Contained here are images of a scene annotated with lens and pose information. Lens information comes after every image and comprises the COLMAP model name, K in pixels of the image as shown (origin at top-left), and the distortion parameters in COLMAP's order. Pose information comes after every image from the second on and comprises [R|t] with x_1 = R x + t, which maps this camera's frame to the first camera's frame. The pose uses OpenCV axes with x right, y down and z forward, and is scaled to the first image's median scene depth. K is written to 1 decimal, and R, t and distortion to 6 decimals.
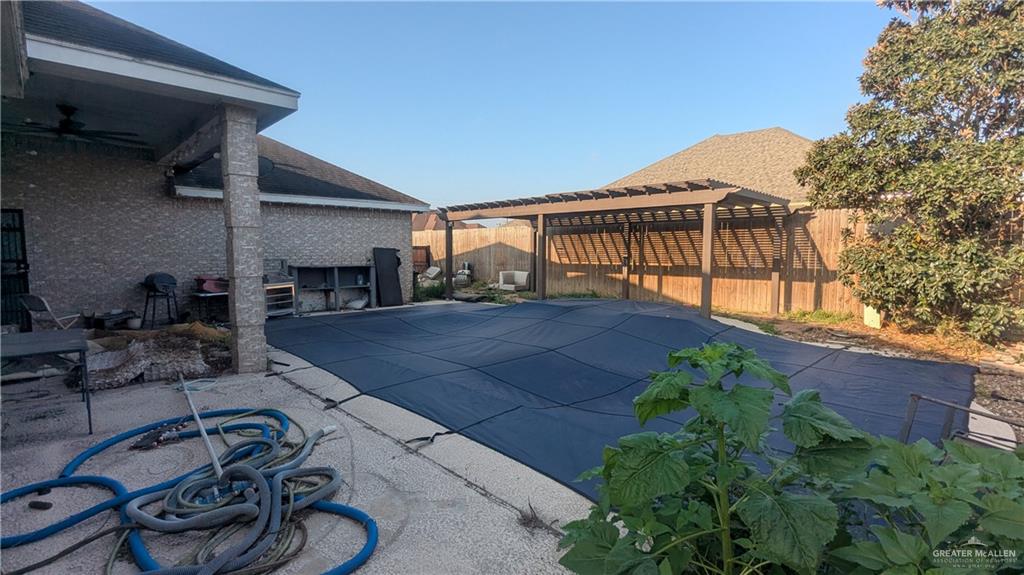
lens RADIAL K [[485.3, 0, 510.4], [0, 485.3, 289.6], [0, 0, 1]] dist [-0.005626, 0.000426]
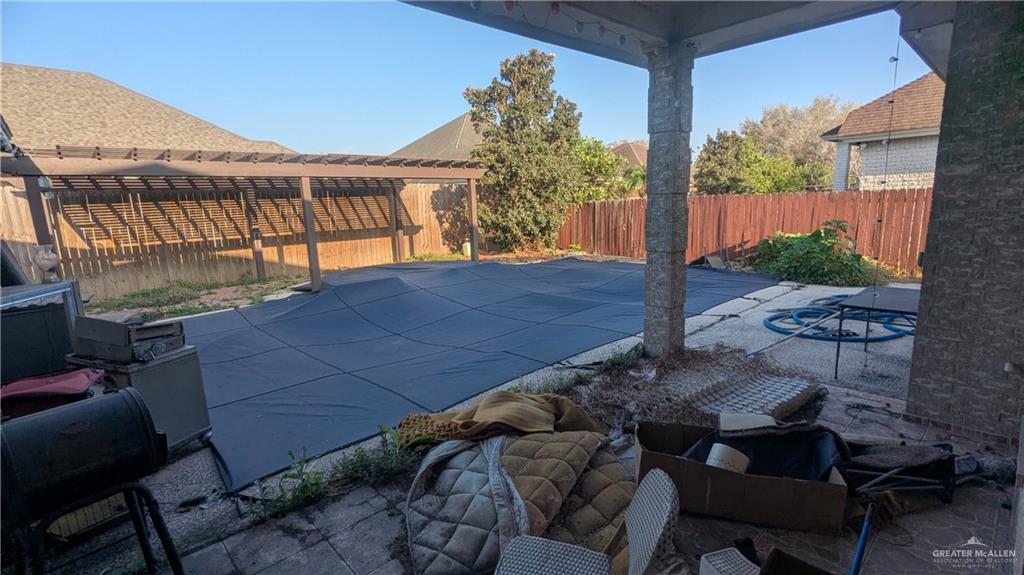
lens RADIAL K [[485.3, 0, 510.5], [0, 485.3, 289.0], [0, 0, 1]] dist [-0.005626, 0.000426]
pose [[0.007814, -0.183348, 0.983017, -0.698227], [0.114811, 0.976711, 0.181259, -0.075440], [-0.993357, 0.111445, 0.028682, 0.616187]]
